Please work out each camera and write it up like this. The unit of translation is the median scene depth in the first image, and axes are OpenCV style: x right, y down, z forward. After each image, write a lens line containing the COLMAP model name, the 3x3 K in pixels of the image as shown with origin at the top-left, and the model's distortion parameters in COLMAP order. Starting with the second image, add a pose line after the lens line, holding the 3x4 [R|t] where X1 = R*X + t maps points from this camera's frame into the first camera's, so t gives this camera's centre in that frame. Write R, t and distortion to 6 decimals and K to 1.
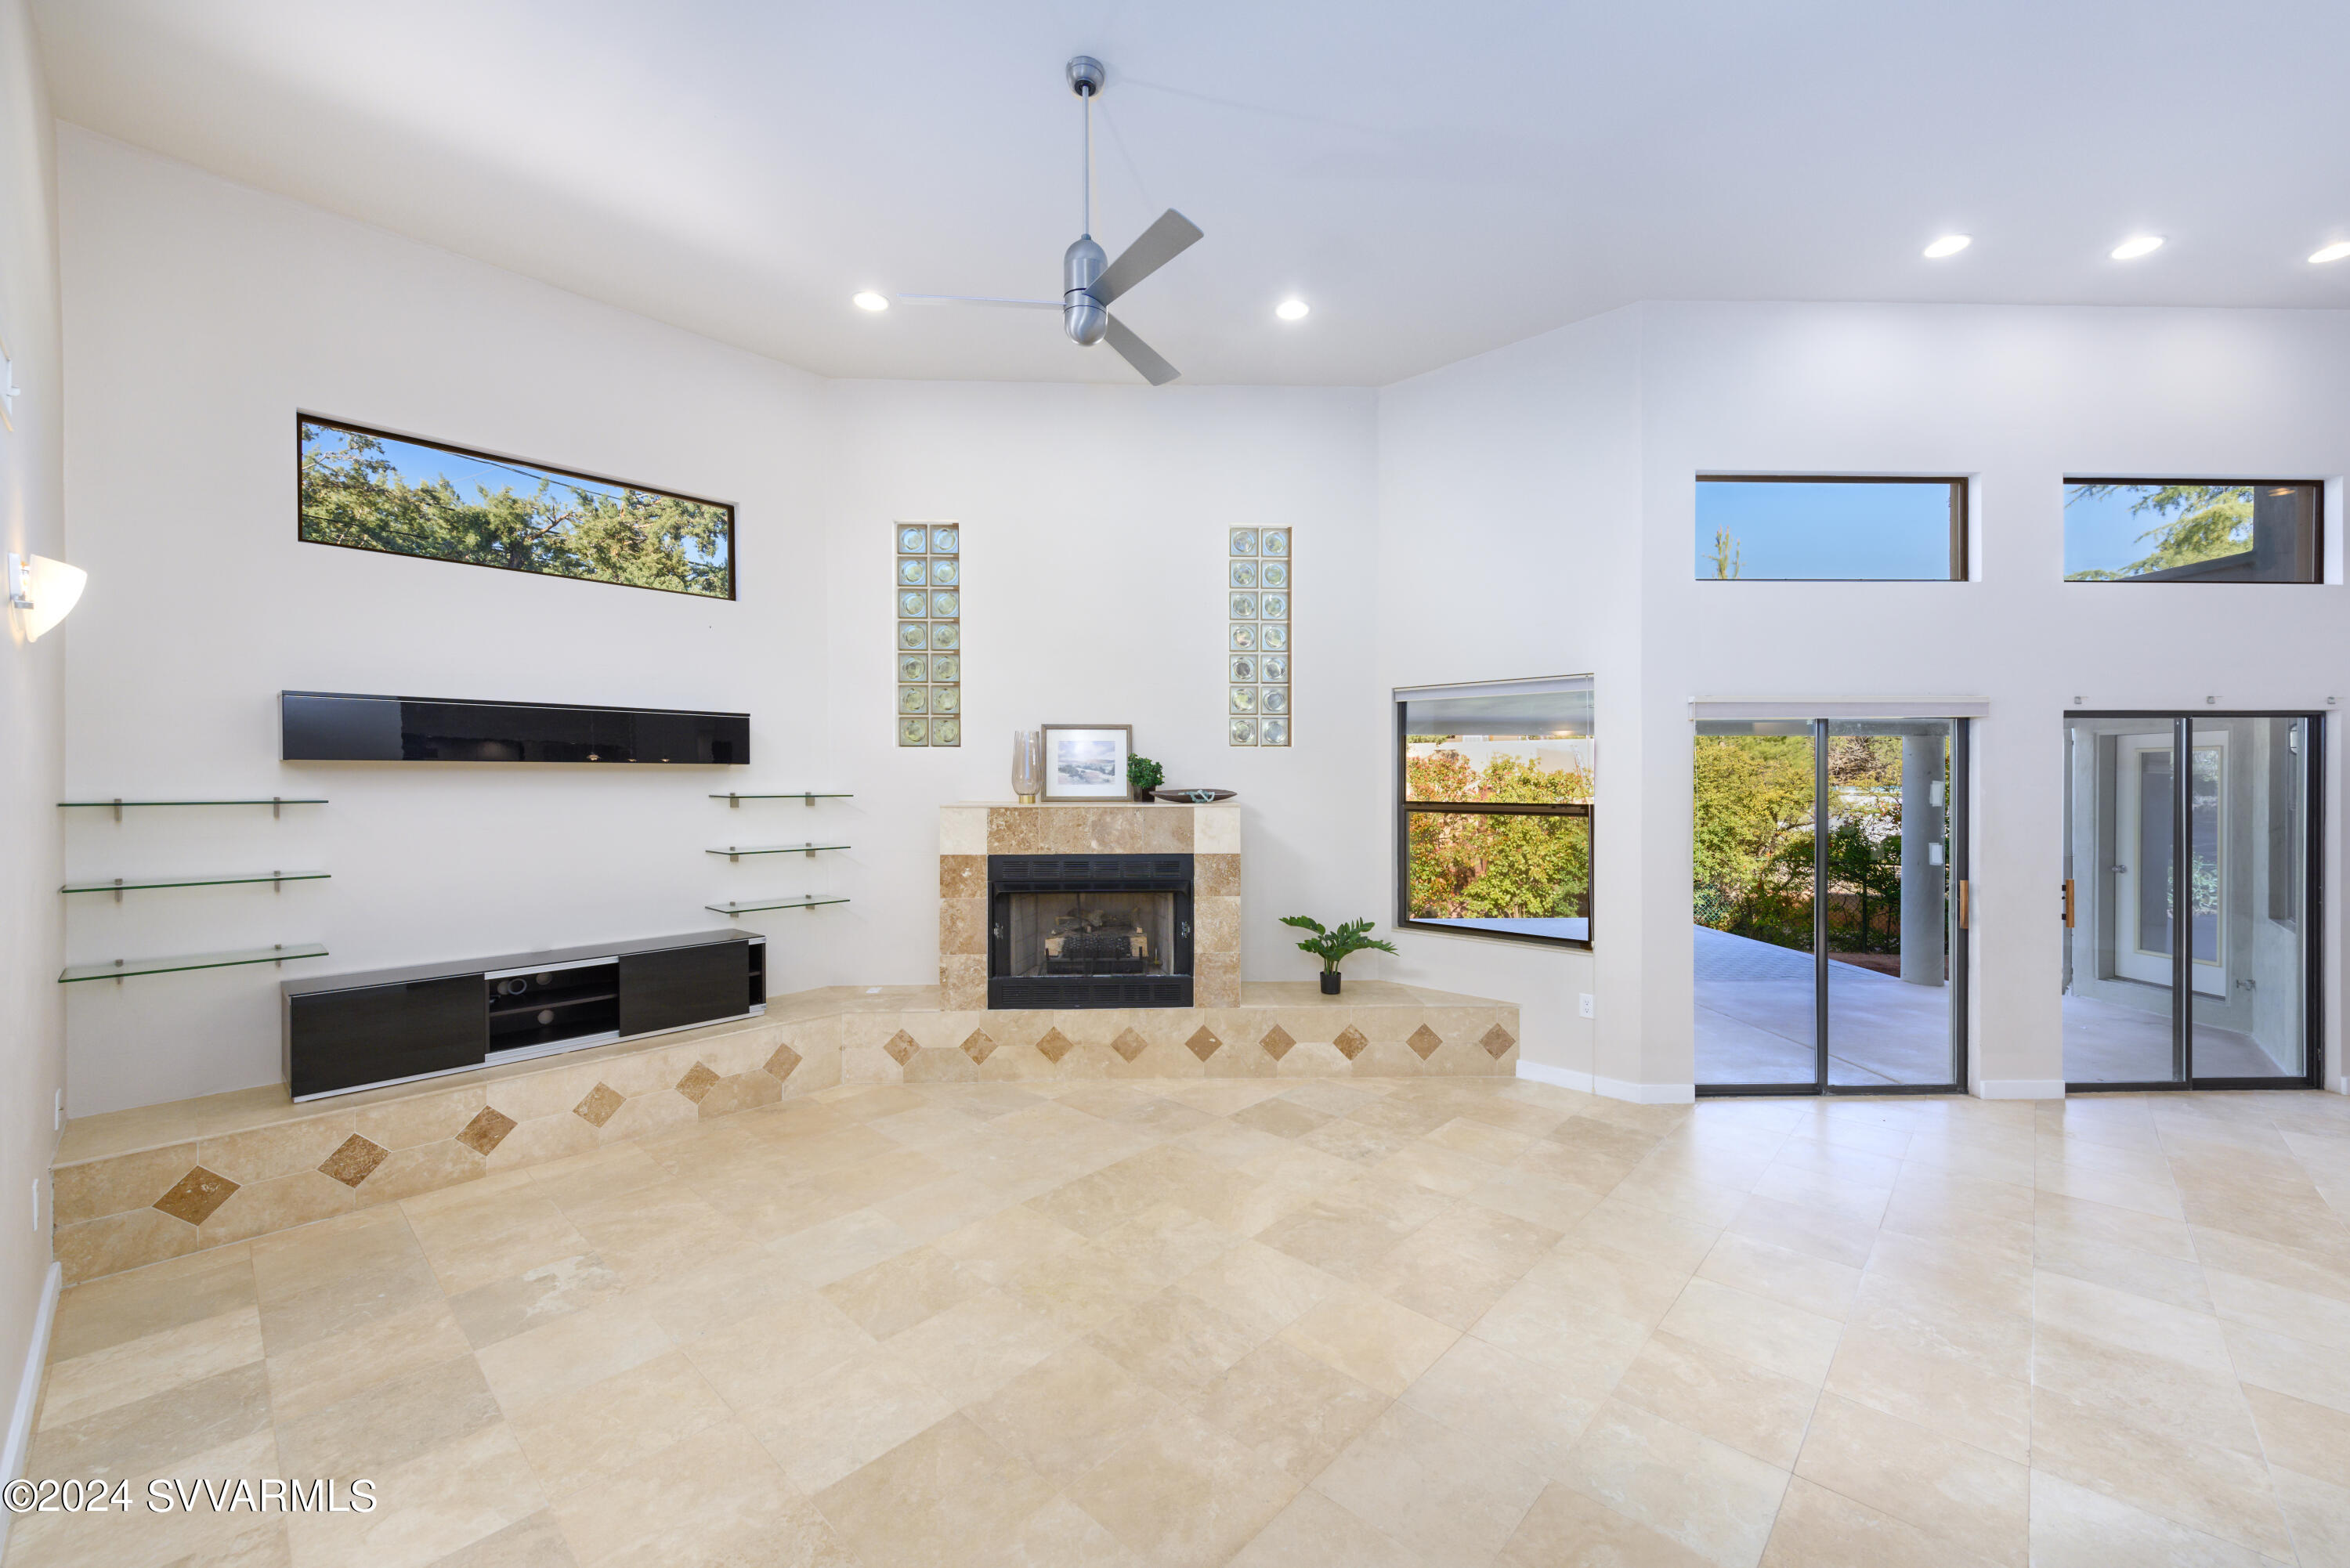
lens RADIAL K [[925.2, 0, 1173.4], [0, 925.2, 787.9], [0, 0, 1]] dist [0.000155, 0.000278]
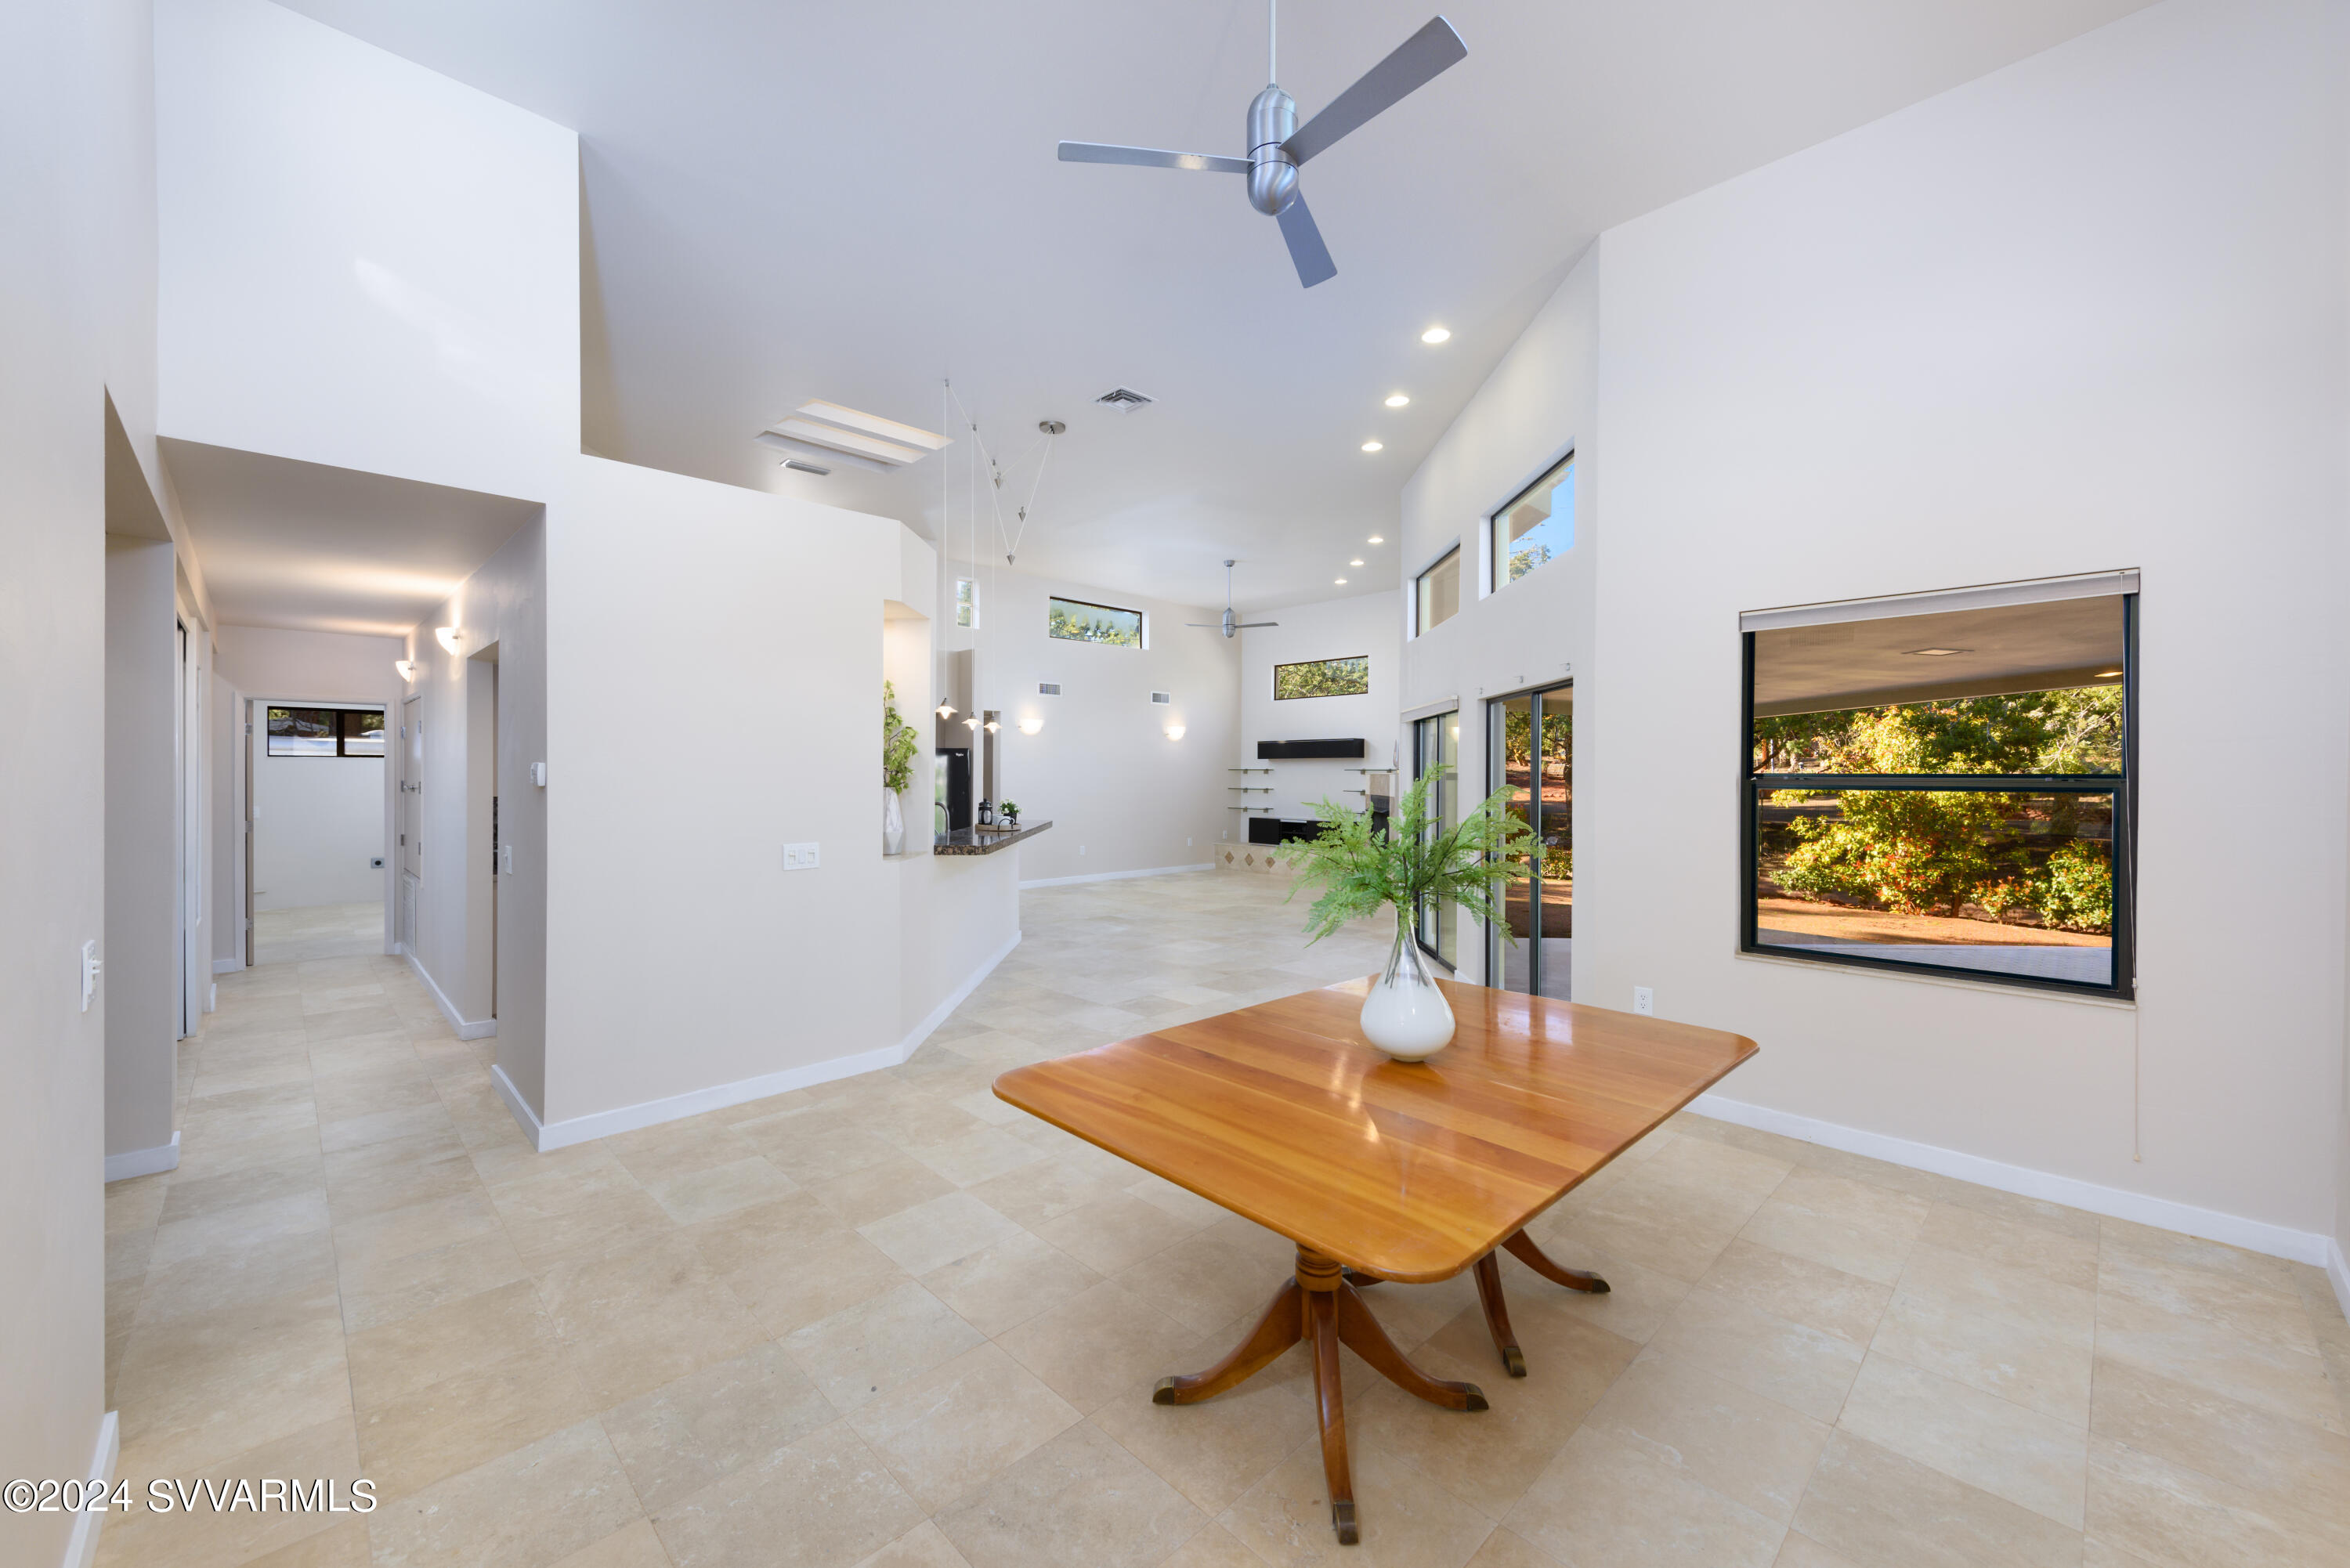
lens RADIAL K [[925.2, 0, 1177.0], [0, 925.2, 773.3], [0, 0, 1]] dist [0.000155, 0.000278]
pose [[-0.062887, 0.005459, -0.998006, 2.728588], [-0.006623, 0.999961, 0.005887, 0.008146], [0.997999, 0.006980, -0.062848, 0.820214]]
